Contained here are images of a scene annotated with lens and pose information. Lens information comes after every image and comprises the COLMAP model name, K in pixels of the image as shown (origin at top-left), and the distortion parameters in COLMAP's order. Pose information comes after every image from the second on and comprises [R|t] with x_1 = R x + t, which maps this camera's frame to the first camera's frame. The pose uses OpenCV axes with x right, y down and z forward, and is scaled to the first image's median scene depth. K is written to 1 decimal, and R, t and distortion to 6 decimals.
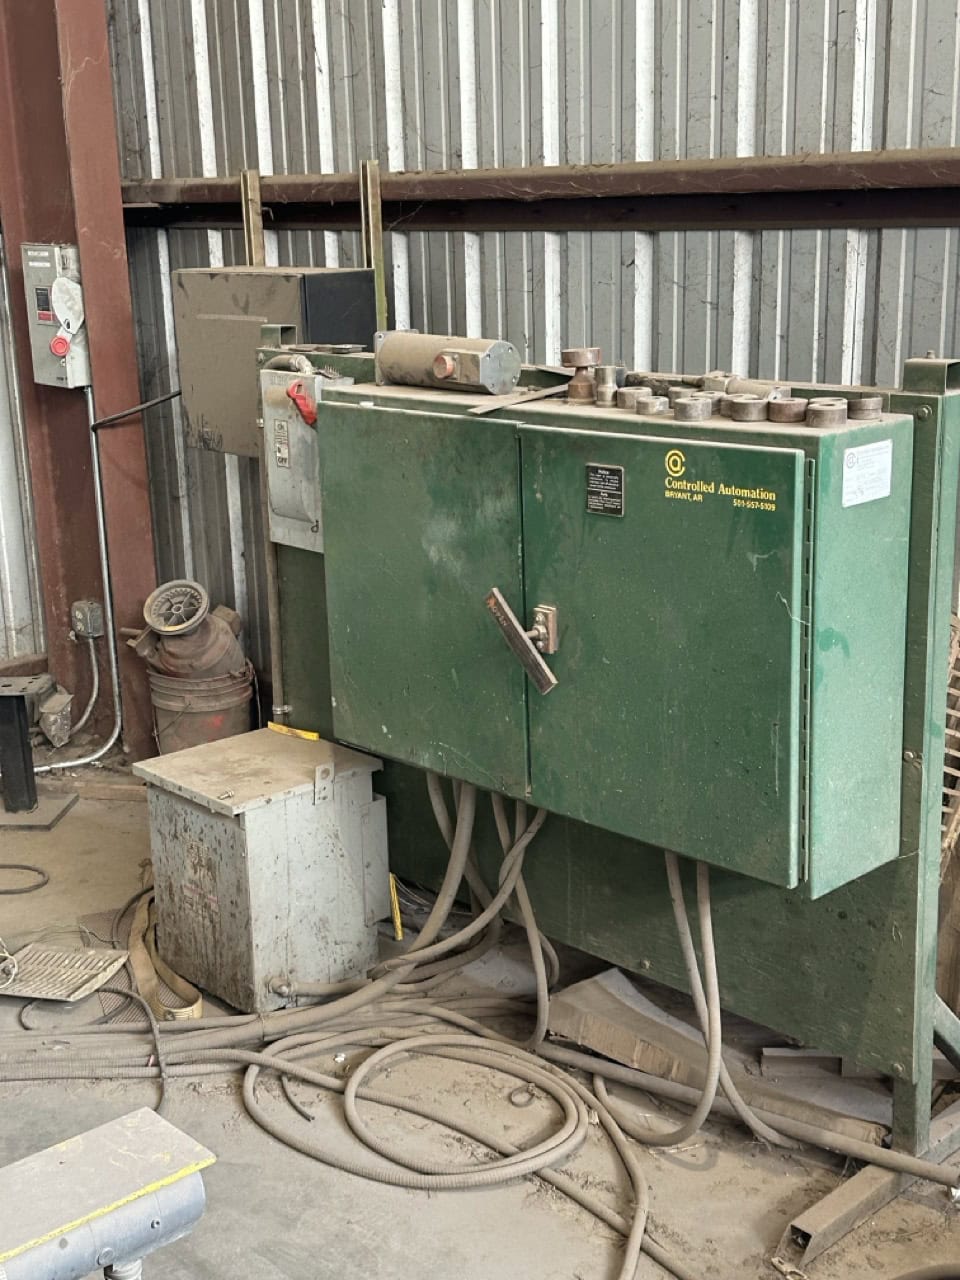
lens RADIAL K [[1623.5, 0, 480.0], [0, 1623.5, 640.0], [0, 0, 1]] dist [-0.000912, 0.751737]
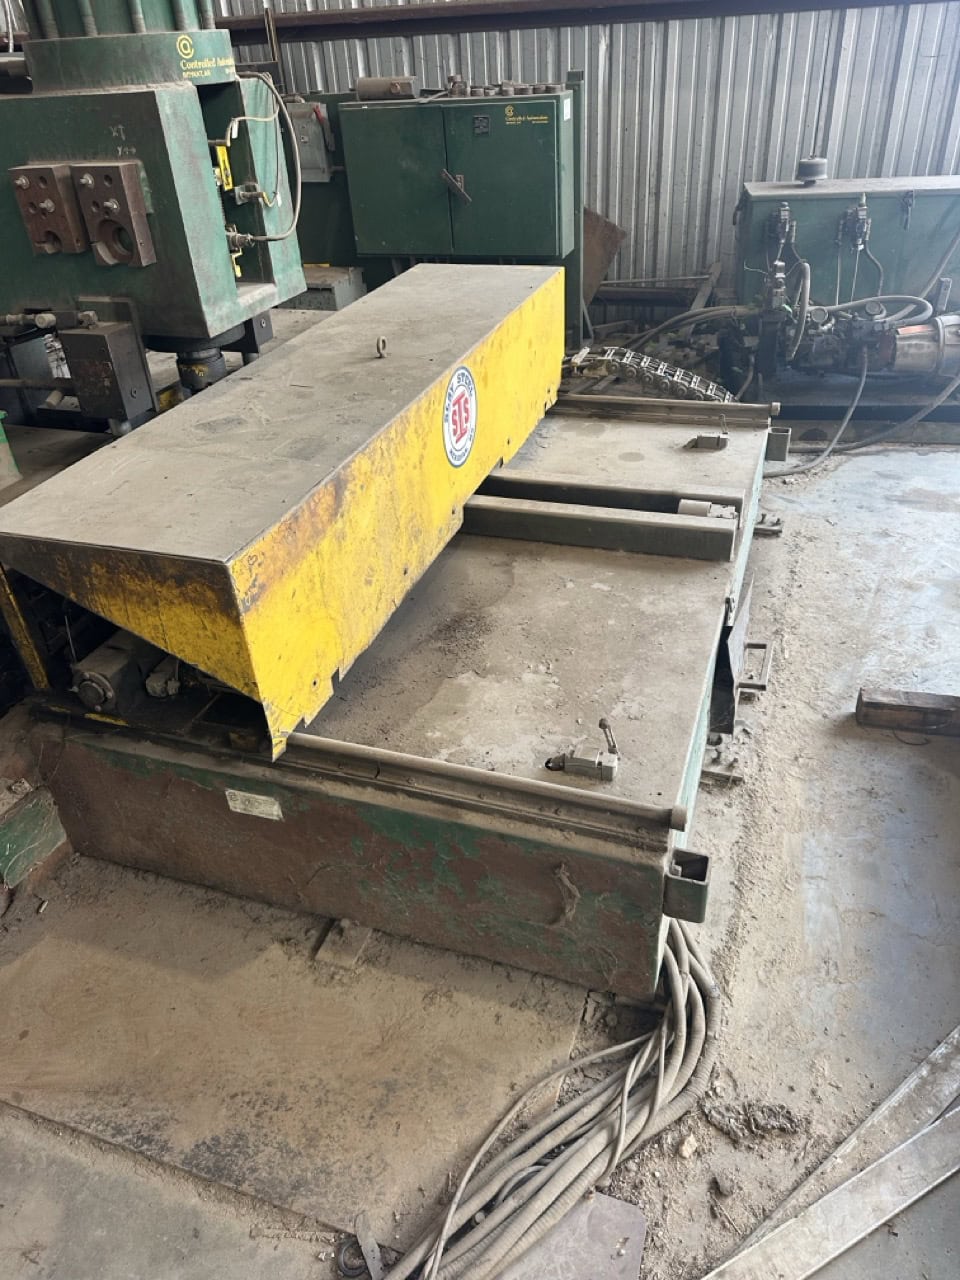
lens RADIAL K [[883.9, 0, 480.0], [0, 883.9, 640.0], [0, 0, 1]] dist [0.107918, -0.153399]
pose [[0.892487, -0.268895, 0.362164, -0.688259], [0.141728, 0.929397, 0.340785, 0.196597], [-0.428230, -0.252817, 0.867584, -0.599514]]
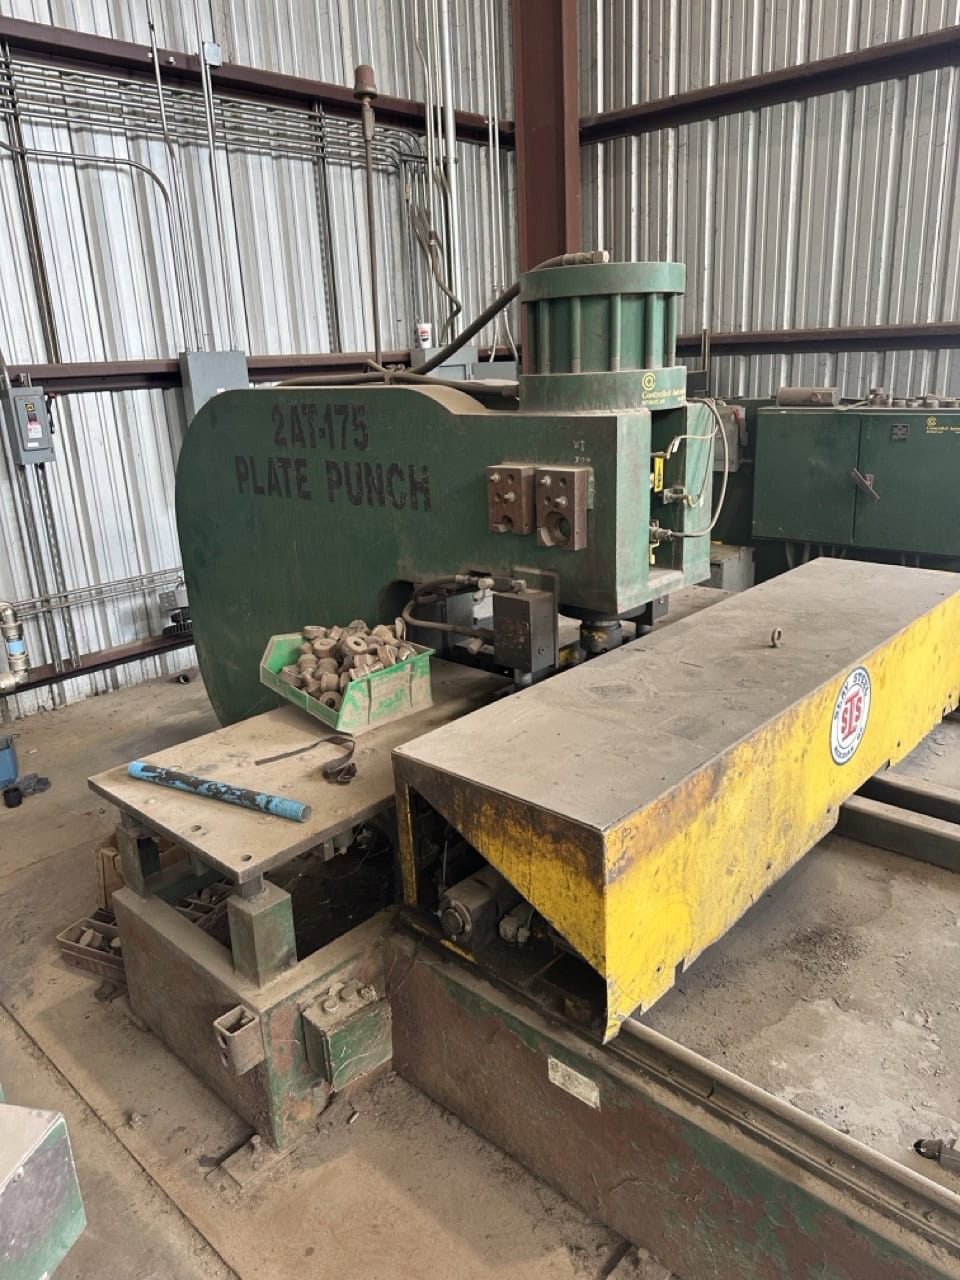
lens RADIAL K [[883.9, 0, 480.0], [0, 883.9, 640.0], [0, 0, 1]] dist [0.107918, -0.153399]
pose [[0.998623, -0.029998, 0.043032, -0.705928], [0.028089, 0.998623, 0.044300, 0.177932], [-0.044302, -0.043031, 0.998091, -0.602083]]
